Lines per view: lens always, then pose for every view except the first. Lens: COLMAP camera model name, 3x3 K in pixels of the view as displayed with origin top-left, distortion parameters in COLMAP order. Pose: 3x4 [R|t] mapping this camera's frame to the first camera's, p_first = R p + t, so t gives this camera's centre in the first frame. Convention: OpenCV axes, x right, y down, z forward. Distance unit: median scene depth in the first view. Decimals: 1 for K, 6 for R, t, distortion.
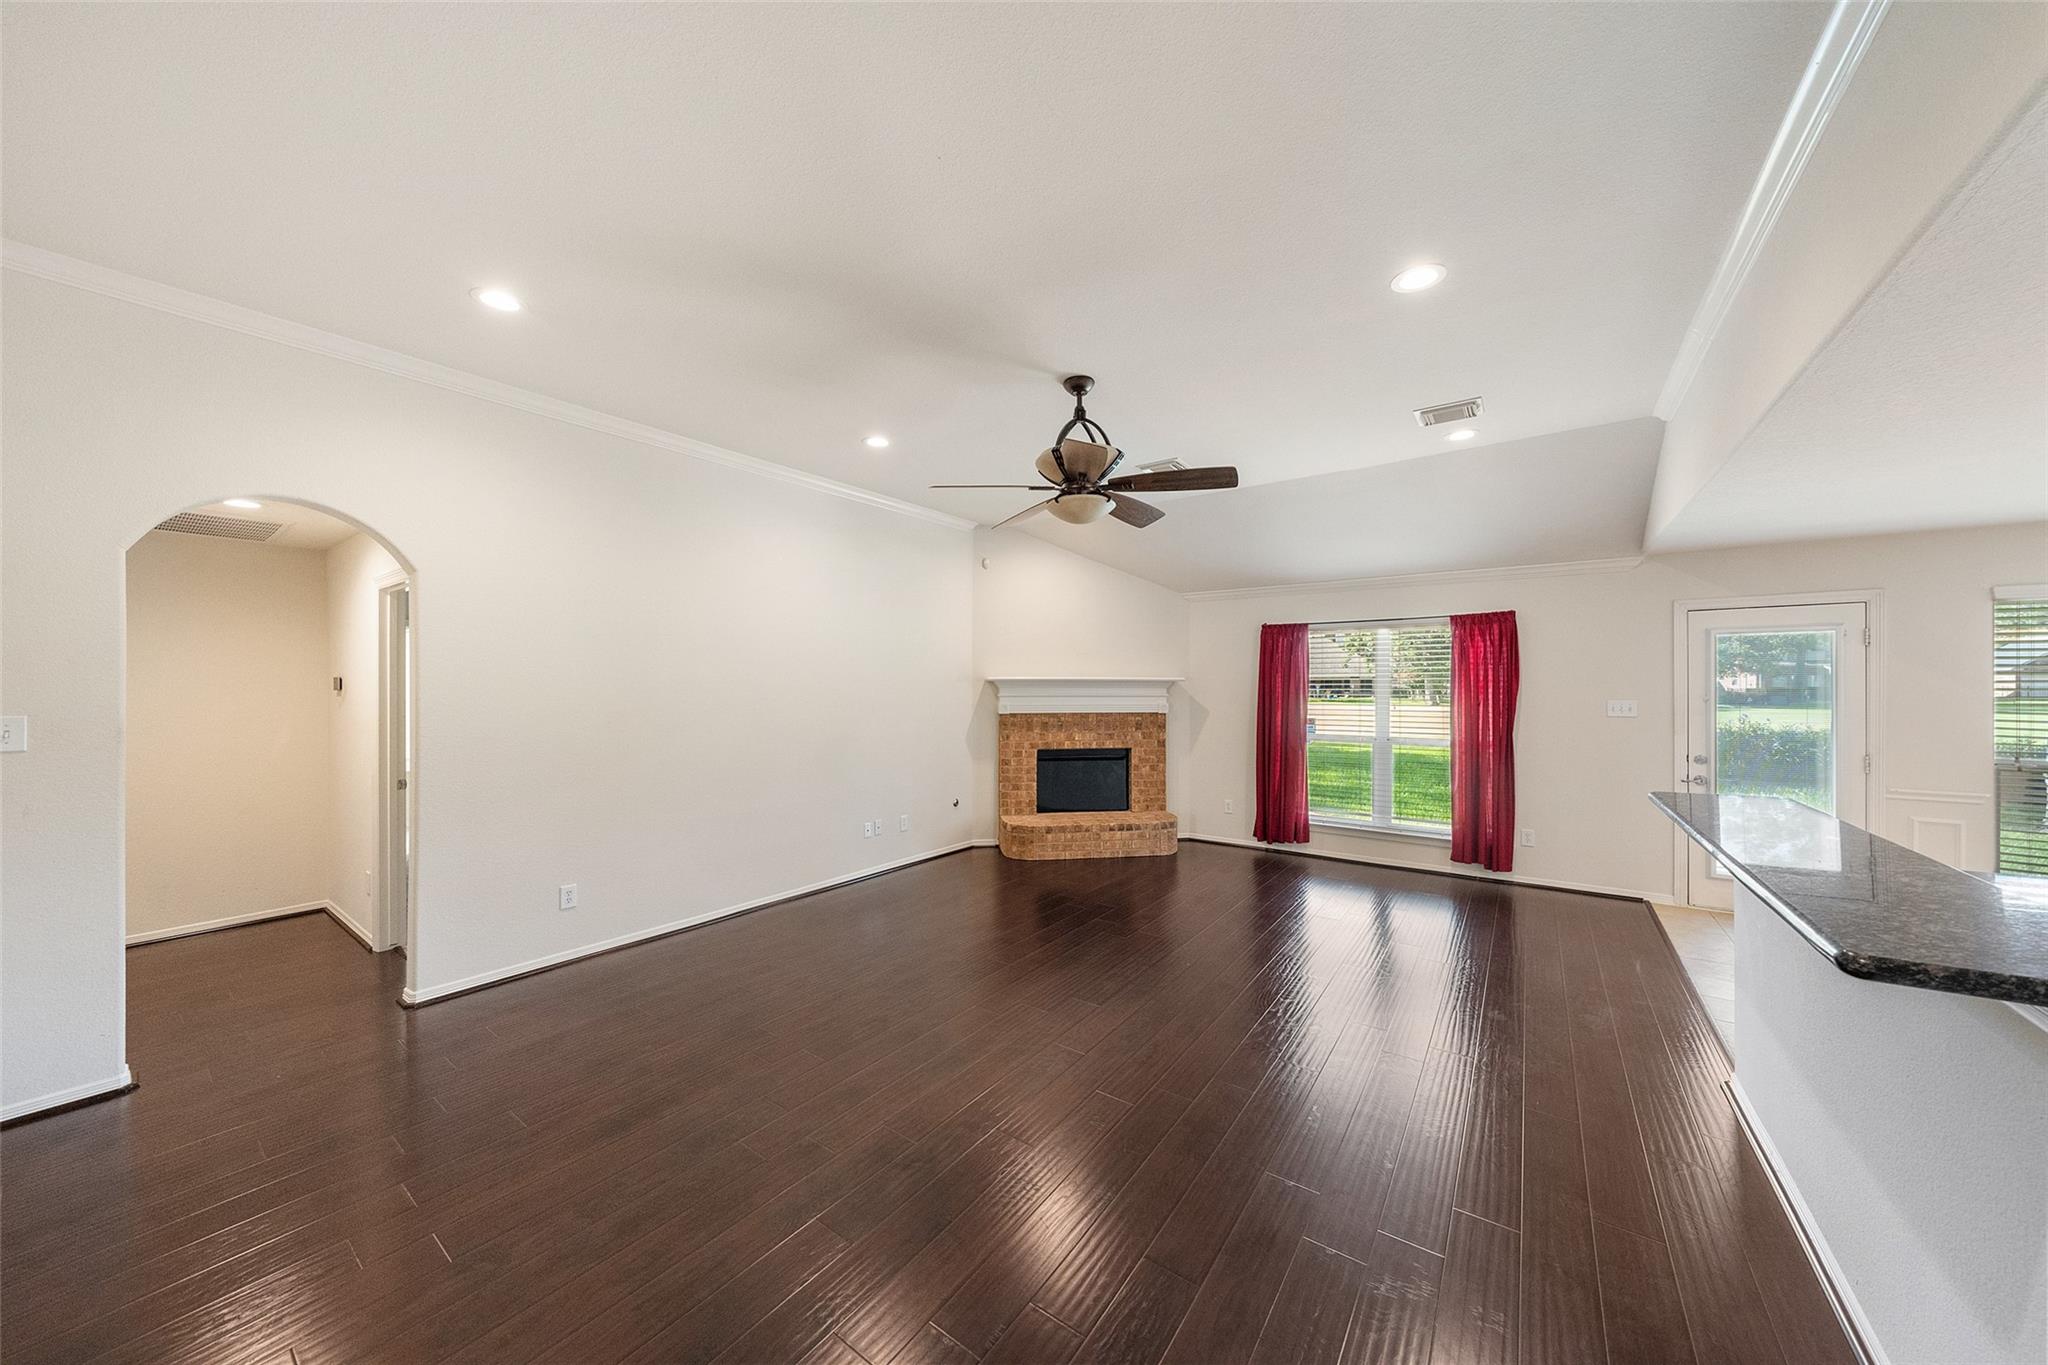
lens RADIAL K [[696.0, 0, 1025.6], [0, 696.0, 686.2], [0, 0, 1]] dist [-0.000038, 0.000012]
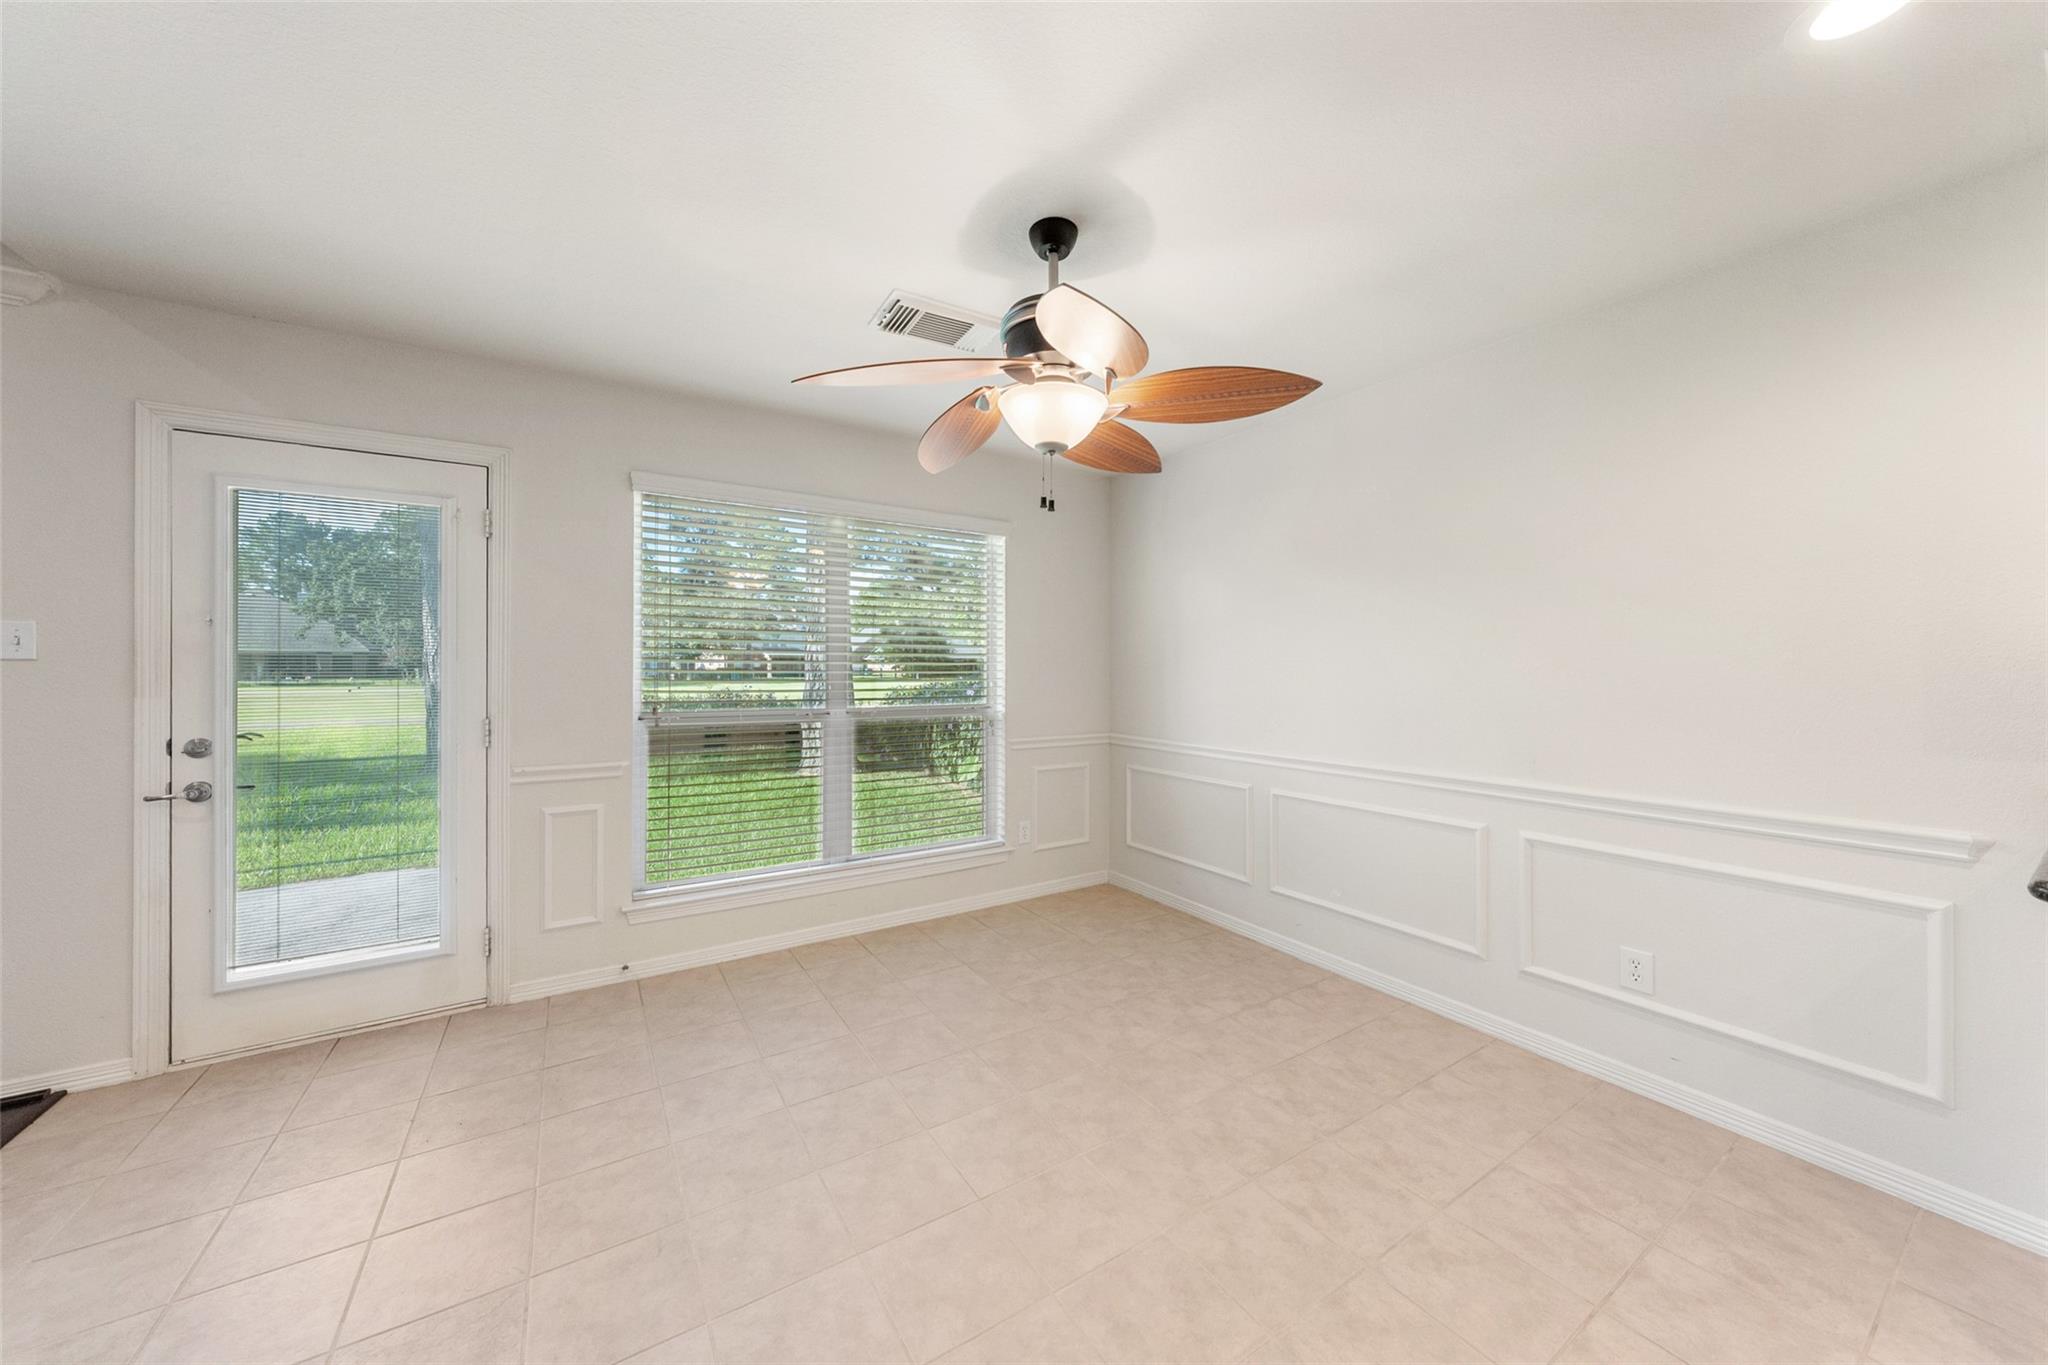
lens RADIAL K [[706.2, 0, 1009.7], [0, 706.2, 669.6], [0, 0, 1]] dist [-0.000087, -0.000060]
pose [[0.384366, 0.001037, 0.923180, 0.538343], [-0.003520, 0.999994, 0.000342, 0.036480], [-0.923174, -0.003381, 0.384368, 0.223663]]
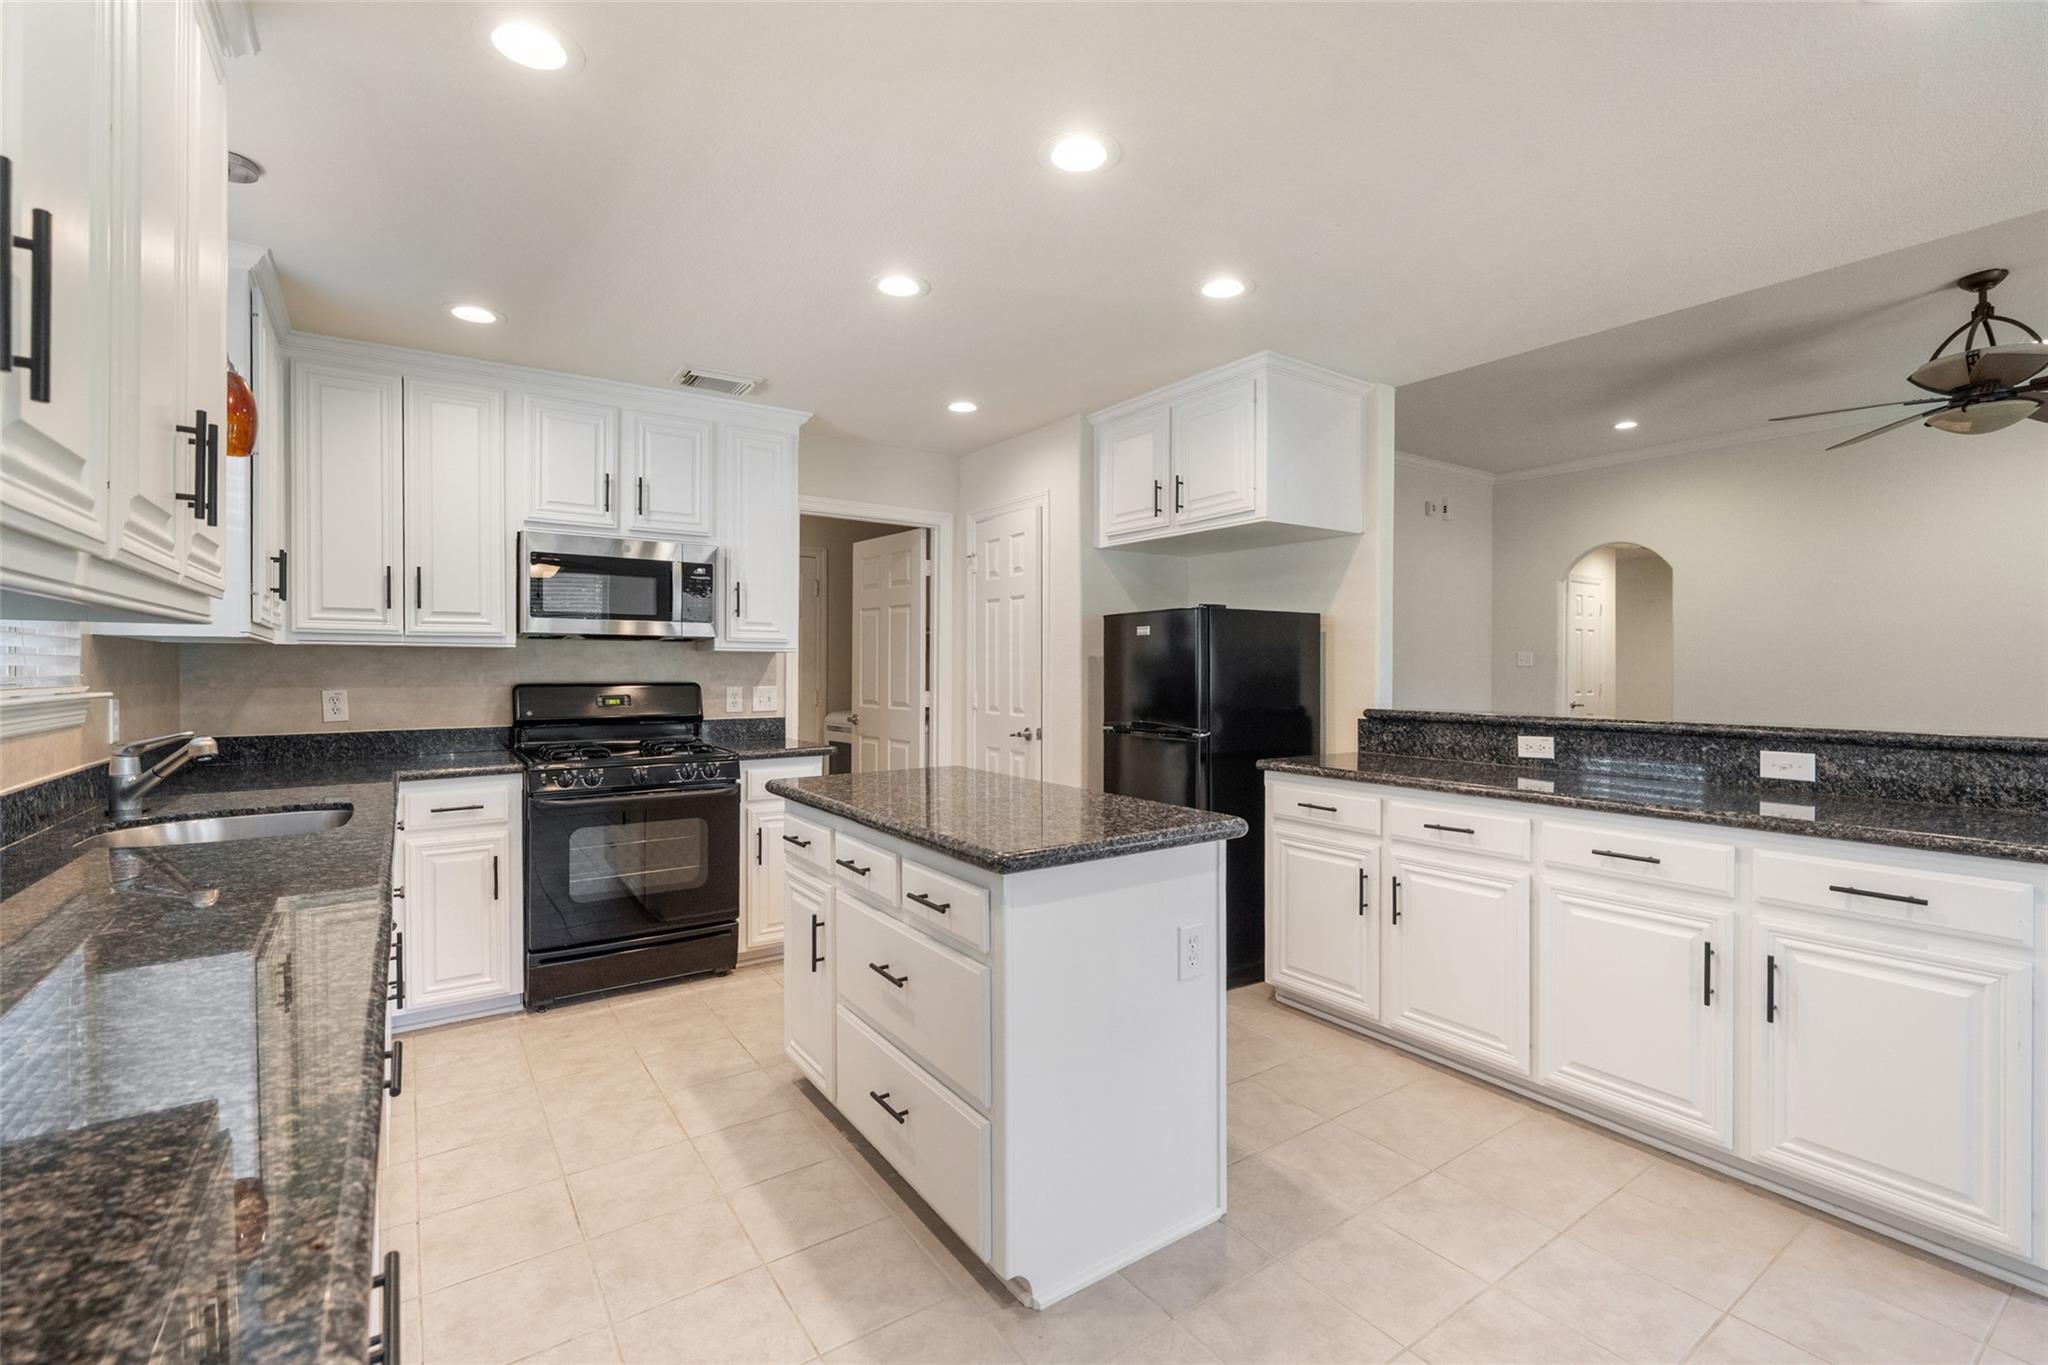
lens RADIAL K [[889.7, 0, 1018.1], [0, 889.7, 679.0], [0, 0, 1]] dist [-0.000369, -0.000212]
pose [[-0.336150, 0.011630, -0.941737, 0.850354], [0.001537, 0.999929, 0.011800, 0.035909], [0.941807, 0.002519, -0.336144, 0.113328]]
